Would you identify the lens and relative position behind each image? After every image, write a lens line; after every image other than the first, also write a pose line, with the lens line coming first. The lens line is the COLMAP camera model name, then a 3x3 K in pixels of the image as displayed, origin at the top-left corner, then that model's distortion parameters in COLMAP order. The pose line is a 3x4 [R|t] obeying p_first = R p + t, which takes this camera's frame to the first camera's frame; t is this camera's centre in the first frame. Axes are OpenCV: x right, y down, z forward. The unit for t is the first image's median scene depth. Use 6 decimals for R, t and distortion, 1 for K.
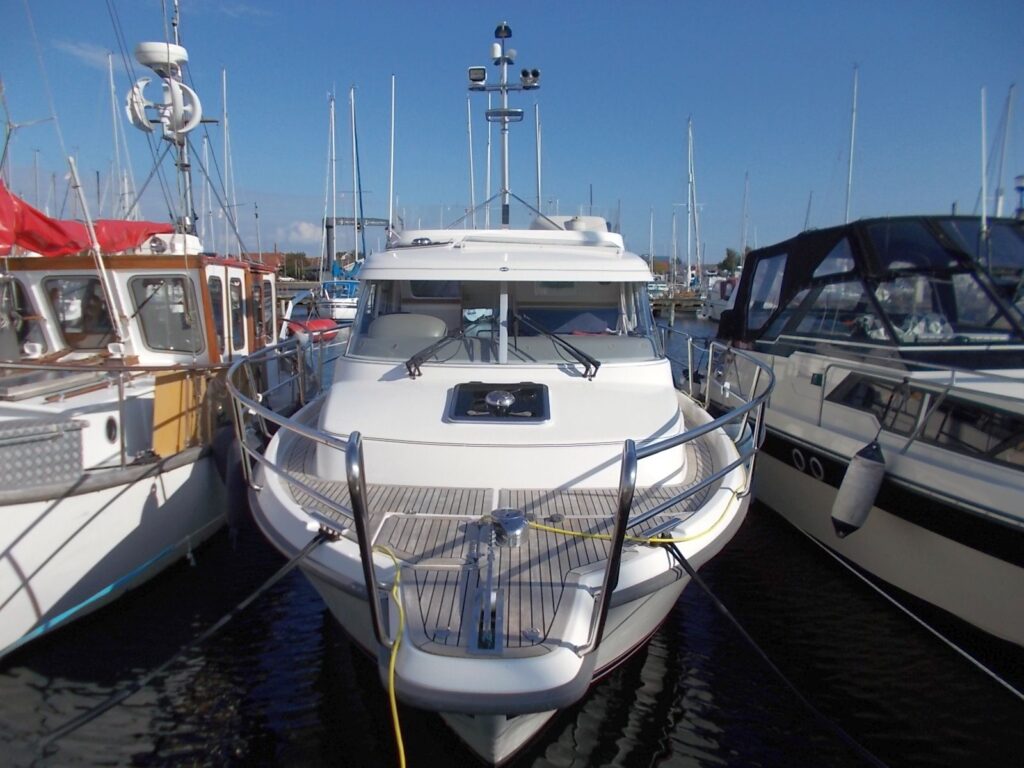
lens RADIAL K [[768.0, 0, 510.9], [0, 768.0, 388.1], [0, 0, 1]] dist [0.005303, -0.003497]
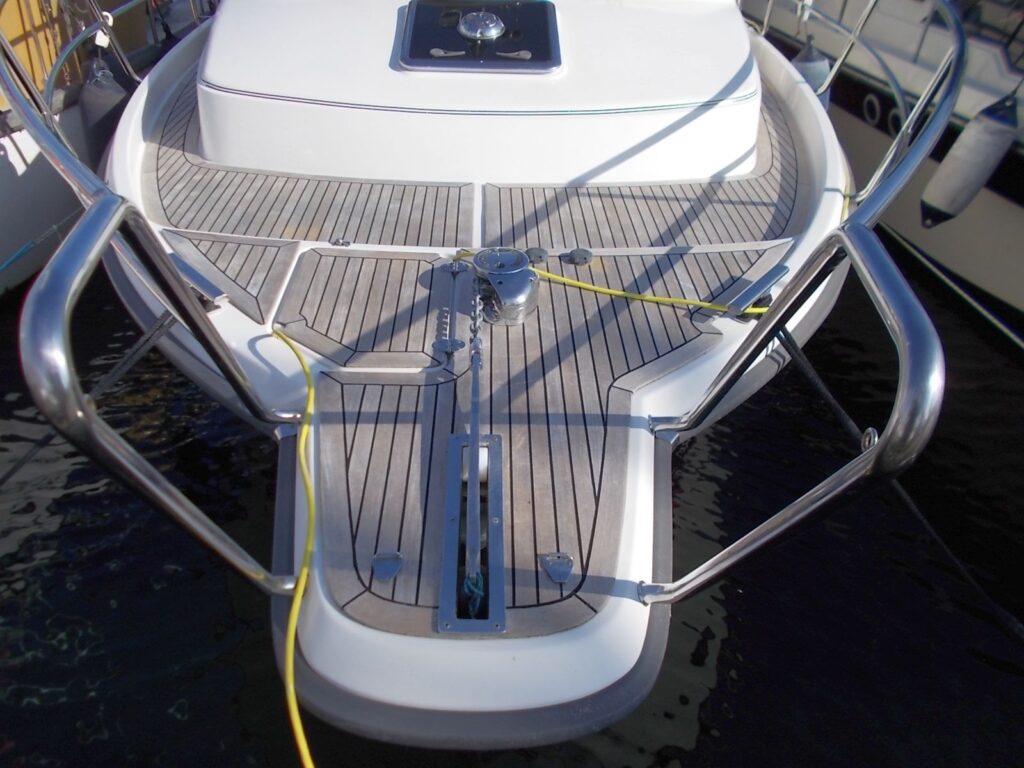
lens RADIAL K [[768.0, 0, 513.3], [0, 768.0, 384.0], [0, 0, 1]] dist [0.005303, -0.003497]
pose [[0.999417, -0.004909, 0.033793, -0.015979], [-0.011114, 0.888962, 0.457847, -0.022296], [-0.032288, -0.457955, 0.888389, 0.446913]]
